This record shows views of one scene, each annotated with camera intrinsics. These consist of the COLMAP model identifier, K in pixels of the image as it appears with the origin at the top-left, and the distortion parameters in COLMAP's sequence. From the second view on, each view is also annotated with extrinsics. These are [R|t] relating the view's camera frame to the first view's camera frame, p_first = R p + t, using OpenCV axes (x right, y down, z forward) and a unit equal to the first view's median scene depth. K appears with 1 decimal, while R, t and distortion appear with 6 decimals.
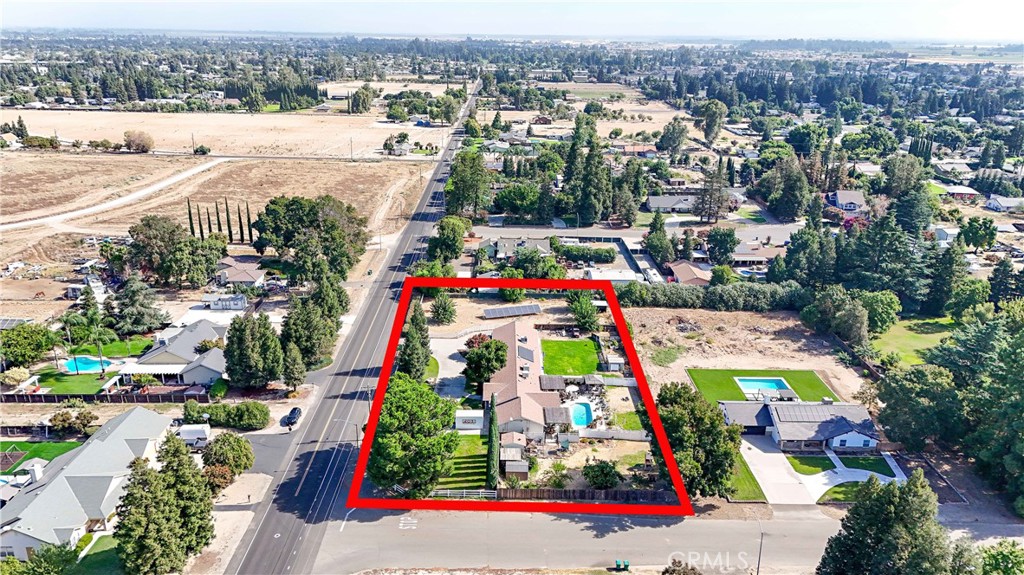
lens RADIAL K [[748.6, 0, 512.0], [0, 748.6, 287.5], [0, 0, 1]] dist [0.094763, -0.096161]
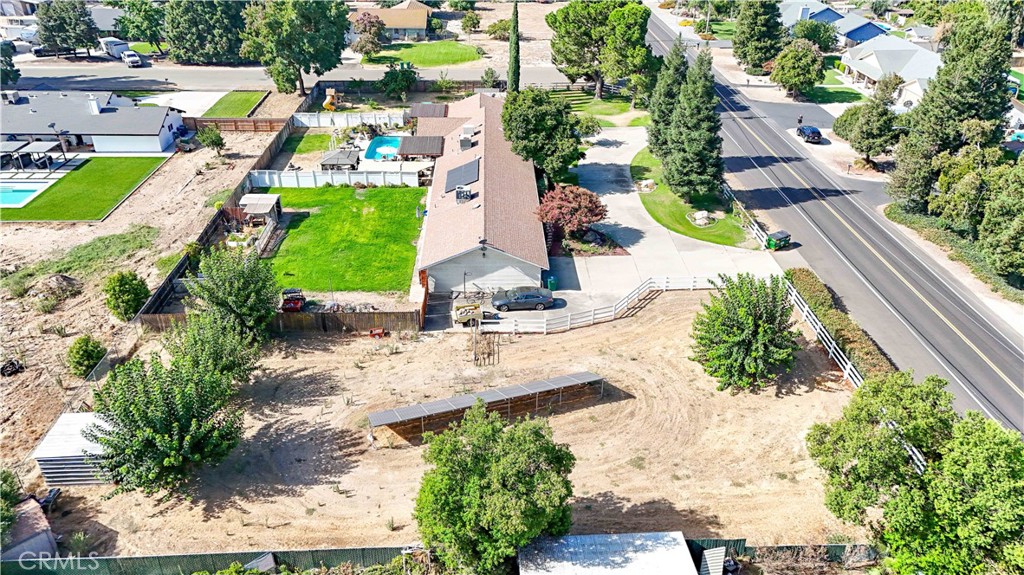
lens RADIAL K [[748.6, 0, 512.0], [0, 748.6, 287.5], [0, 0, 1]] dist [0.094763, -0.096161]
pose [[-0.999485, -0.008669, -0.030881, 0.001973], [-0.028768, 0.668024, 0.743584, -0.193772], [0.014183, 0.744089, -0.667930, 1.245705]]
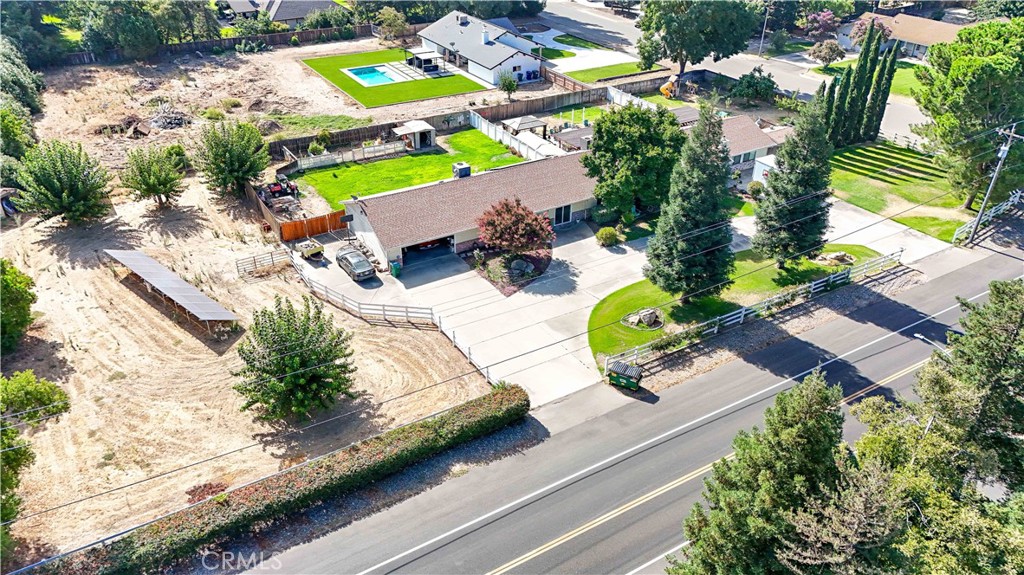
lens RADIAL K [[749.1, 0, 511.2], [0, 749.1, 291.6], [0, 0, 1]] dist [0.070854, -0.054461]
pose [[-0.507916, -0.462921, 0.726447, -0.312426], [0.259729, 0.721778, 0.641543, -0.133673], [-0.821317, 0.514530, -0.246368, 1.055106]]
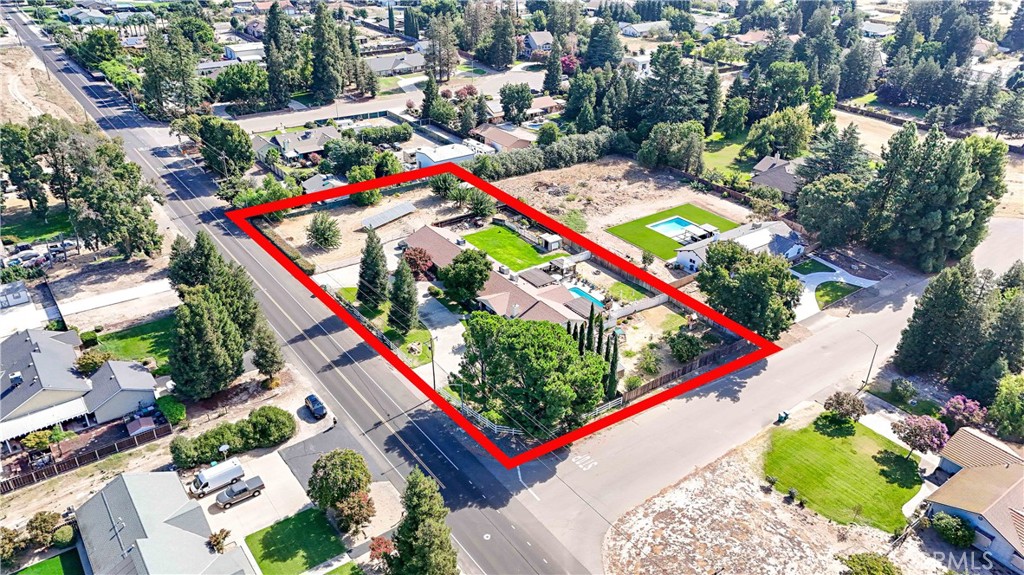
lens RADIAL K [[751.8, 0, 512.0], [0, 751.8, 287.5], [0, 0, 1]] dist [0.083467, -0.081693]
pose [[0.812295, -0.279969, 0.511657, -0.391174], [0.179941, 0.954760, 0.236757, -0.077126], [-0.554795, -0.100249, 0.825925, 0.199899]]
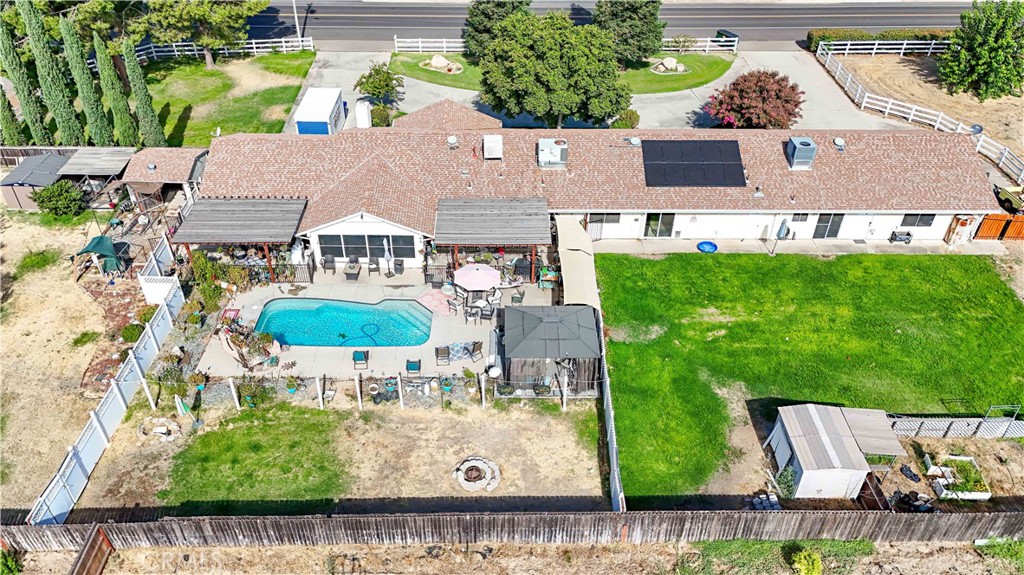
lens RADIAL K [[751.8, 0, 512.0], [0, 751.8, 287.5], [0, 0, 1]] dist [0.083467, -0.081693]
pose [[0.006511, 0.599561, -0.800303, 0.248155], [-0.333690, 0.755749, 0.563467, -0.011520], [0.942661, 0.263384, 0.204988, 0.814427]]
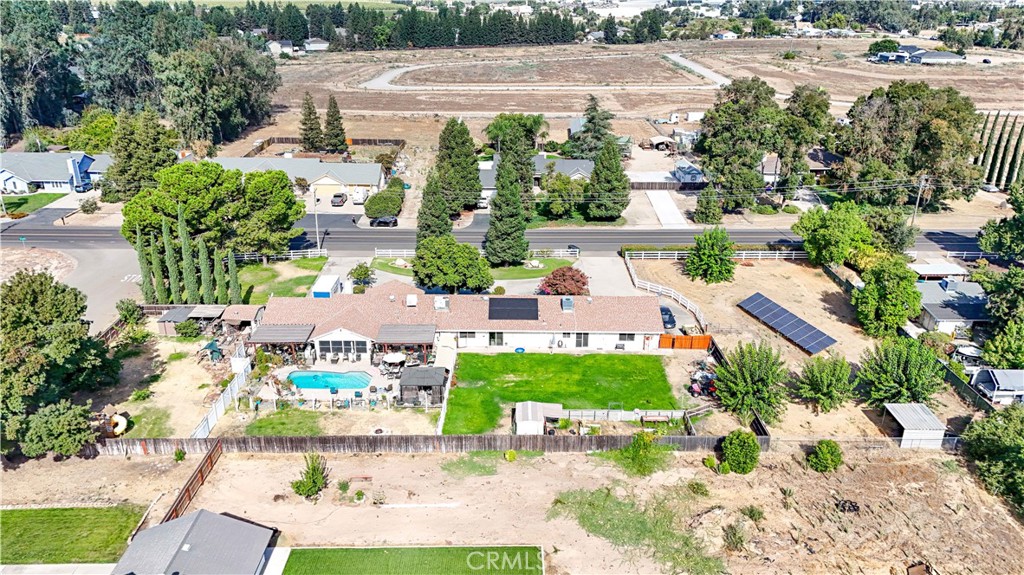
lens RADIAL K [[748.6, 0, 512.0], [0, 748.6, 287.5], [0, 0, 1]] dist [0.094763, -0.096161]
pose [[-0.006976, 0.365727, -0.930696, 0.476894], [-0.327742, 0.878474, 0.347662, -0.104792], [0.944741, 0.307453, 0.113736, 0.851923]]
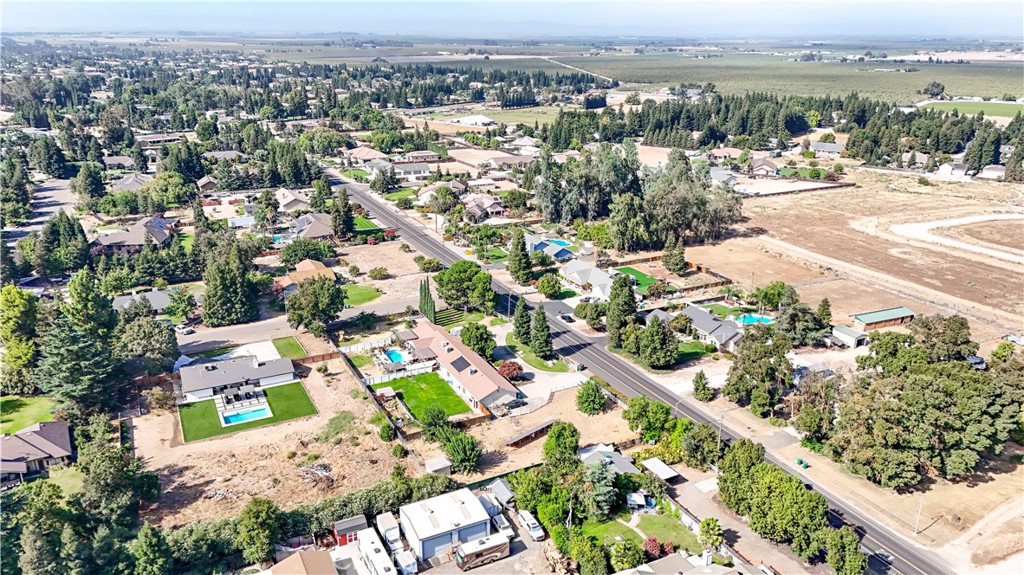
lens RADIAL K [[751.8, 0, 512.0], [0, 751.8, 287.5], [0, 0, 1]] dist [0.083467, -0.081693]
pose [[-0.895489, 0.126502, -0.426728, 0.386959], [-0.159326, 0.804117, 0.572722, -0.617343], [0.415590, 0.580855, -0.699923, 1.616157]]
